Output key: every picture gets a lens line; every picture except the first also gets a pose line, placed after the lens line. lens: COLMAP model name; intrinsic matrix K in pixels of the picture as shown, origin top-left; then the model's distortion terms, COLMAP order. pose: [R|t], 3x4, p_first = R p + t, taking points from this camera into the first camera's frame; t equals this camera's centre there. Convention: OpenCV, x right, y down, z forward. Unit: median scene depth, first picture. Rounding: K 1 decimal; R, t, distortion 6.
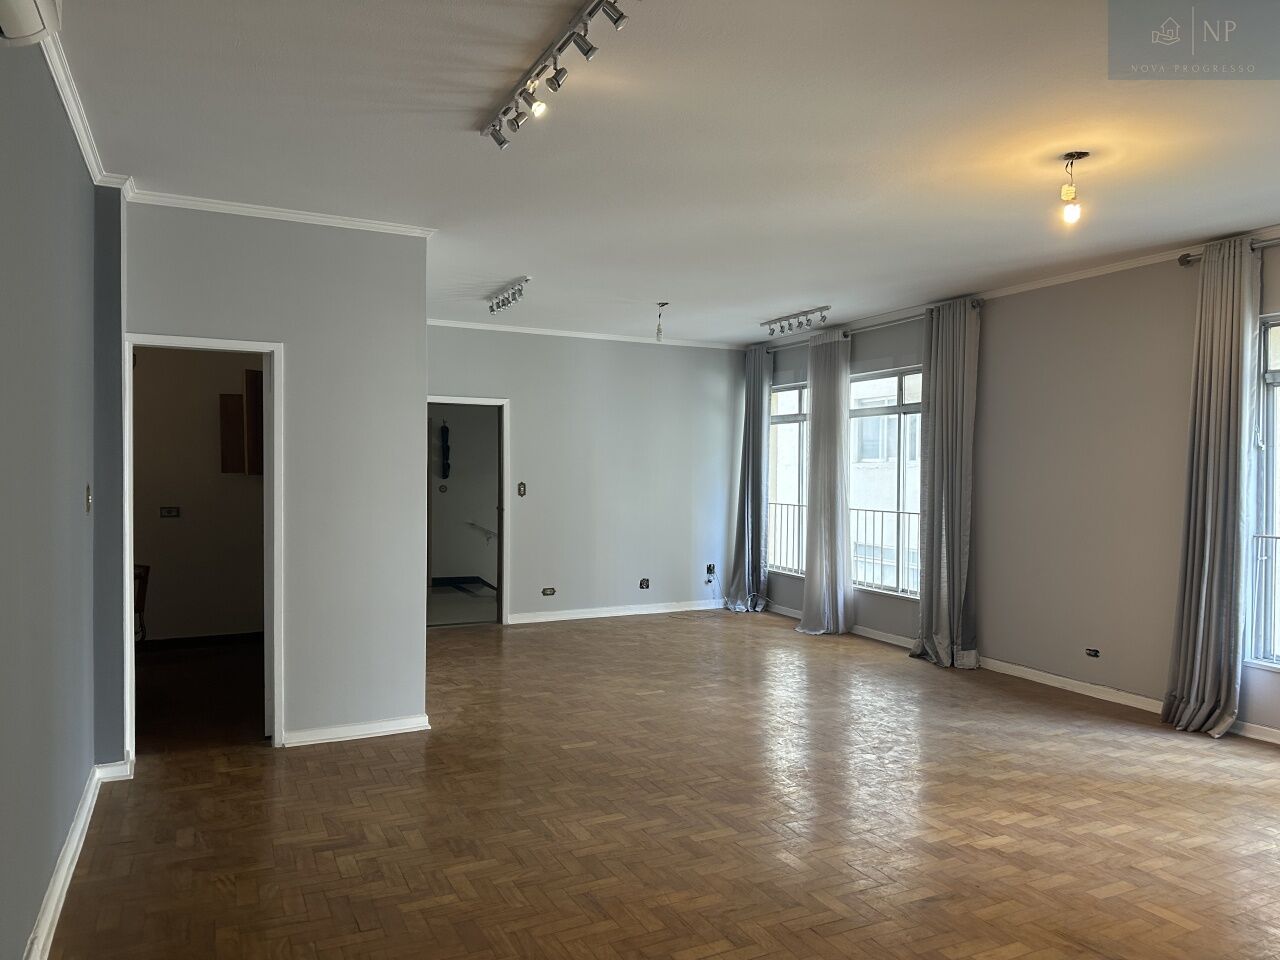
lens RADIAL K [[883.4, 0, 659.4], [0, 883.4, 489.0], [0, 0, 1]] dist [0.066992, -0.062958]
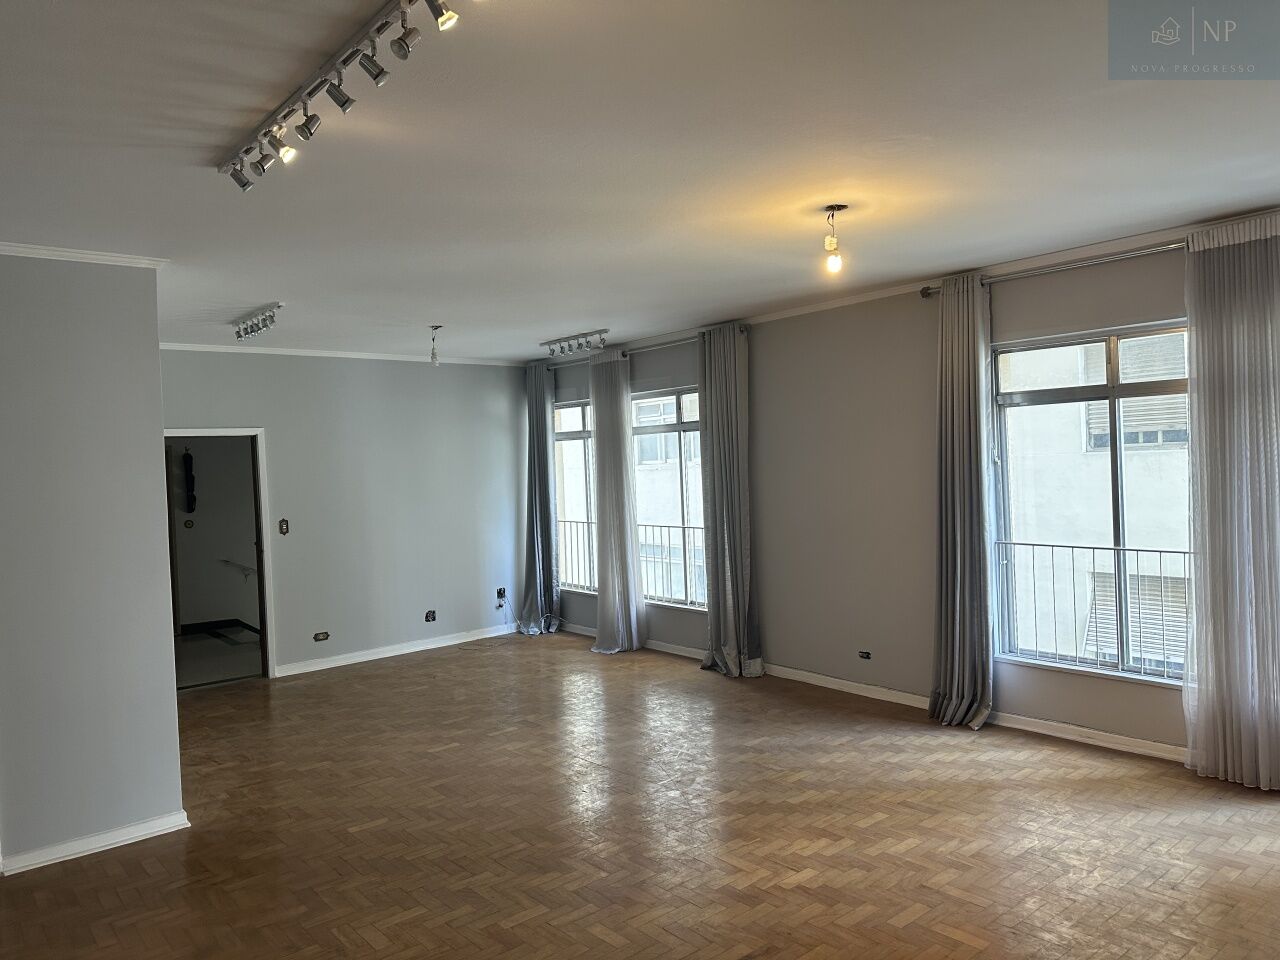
lens RADIAL K [[883.4, 0, 647.6], [0, 883.4, 477.2], [0, 0, 1]] dist [0.066992, -0.062958]
pose [[0.970993, -0.051323, 0.233533, -0.007467], [0.051932, 0.998644, 0.003548, -0.055987], [-0.233399, 0.008683, 0.972342, 0.031921]]
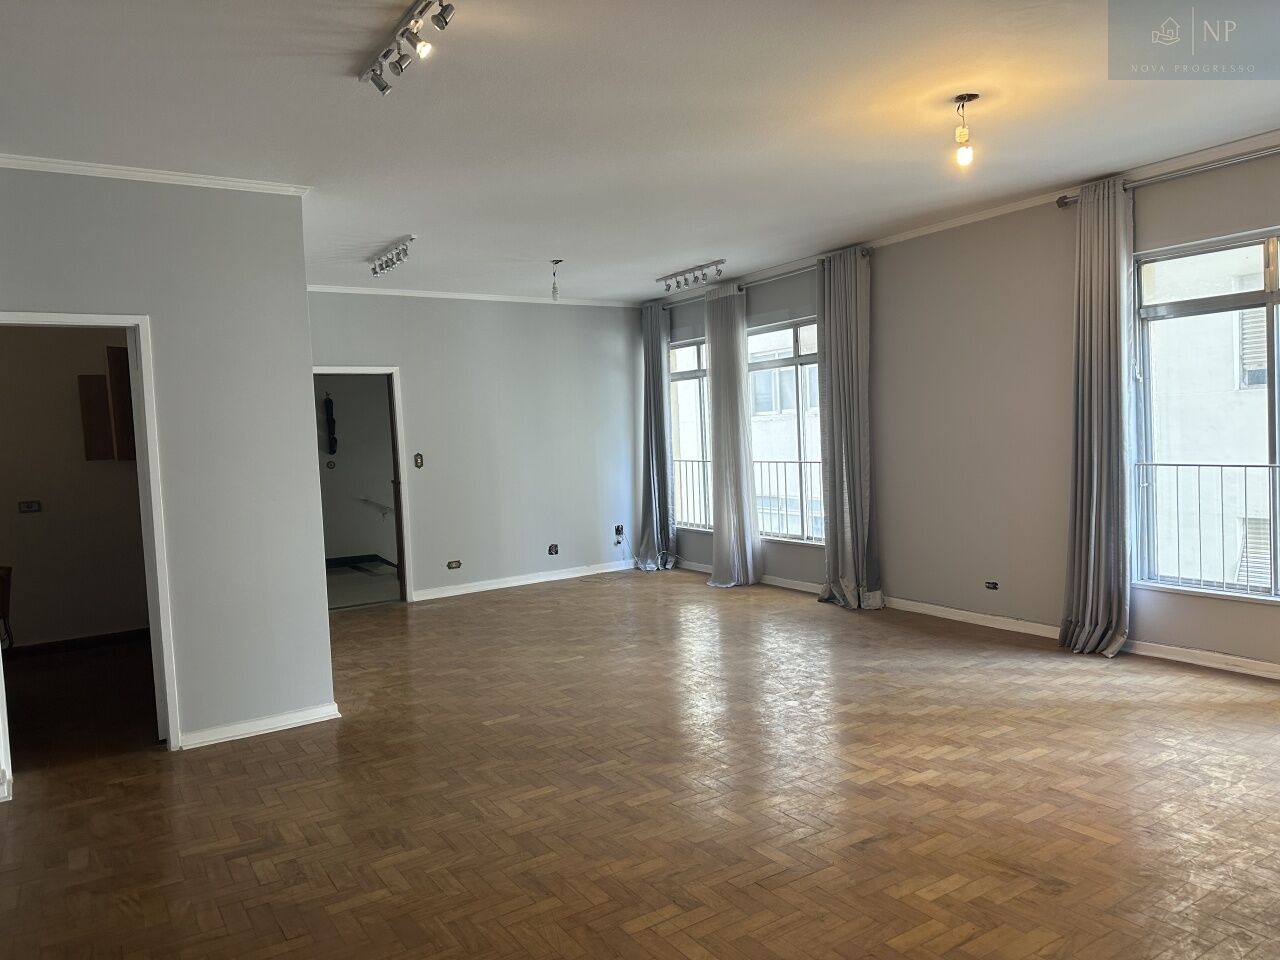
lens RADIAL K [[883.4, 0, 654.1], [0, 883.4, 474.5], [0, 0, 1]] dist [0.066992, -0.062958]
pose [[0.991921, -0.058622, 0.112503, -0.017577], [0.055523, 0.997992, 0.030494, 0.000479], [-0.114065, -0.024001, 0.993183, 0.021531]]
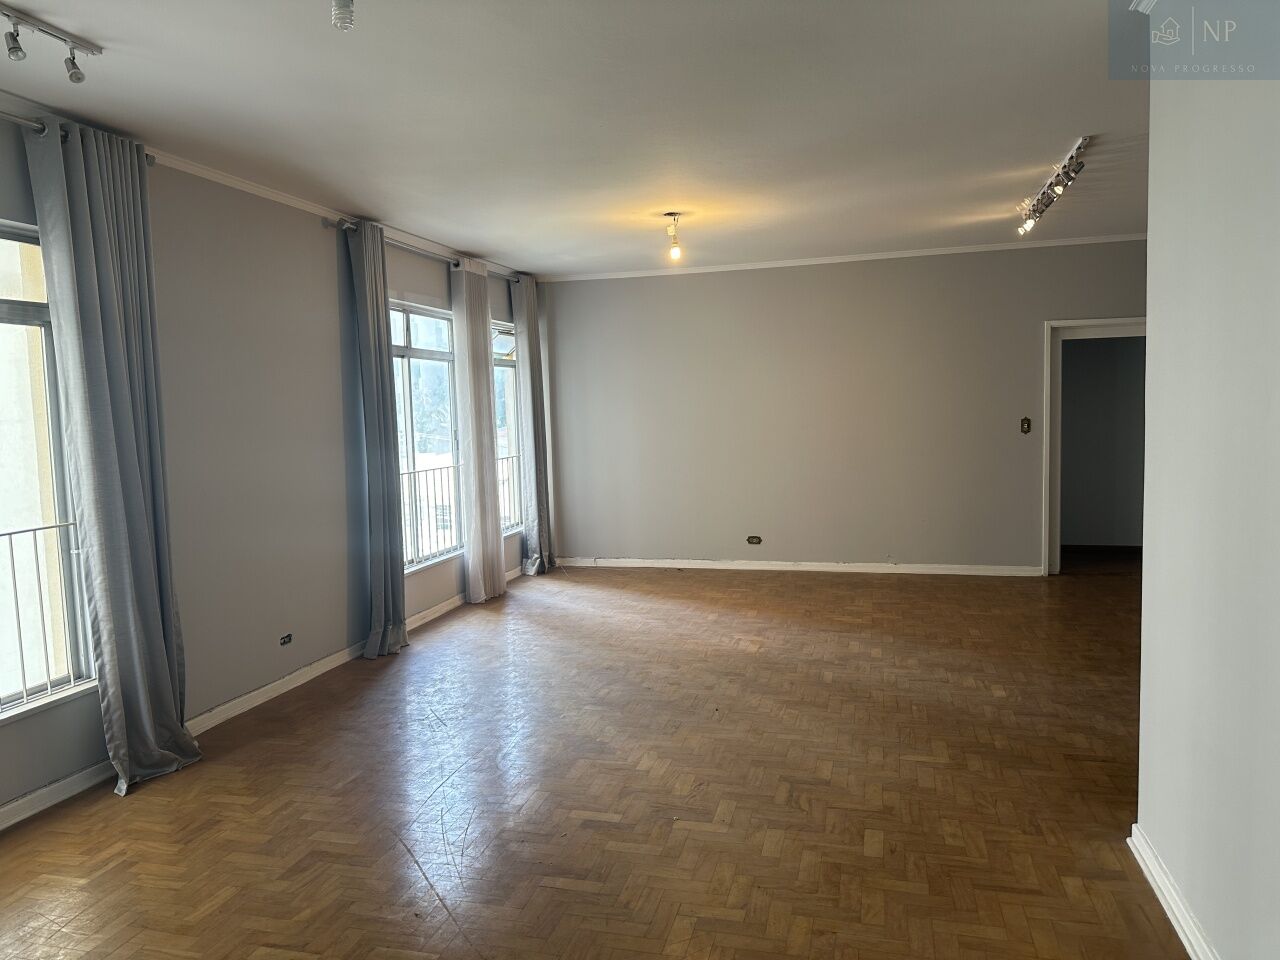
lens RADIAL K [[883.4, 0, 641.1], [0, 883.4, 482.5], [0, 0, 1]] dist [0.066992, -0.062958]
pose [[-0.740435, -0.043827, 0.670698, -0.413727], [0.036459, 0.993784, 0.105189, -0.056199], [-0.671139, 0.102338, -0.734234, 1.657830]]
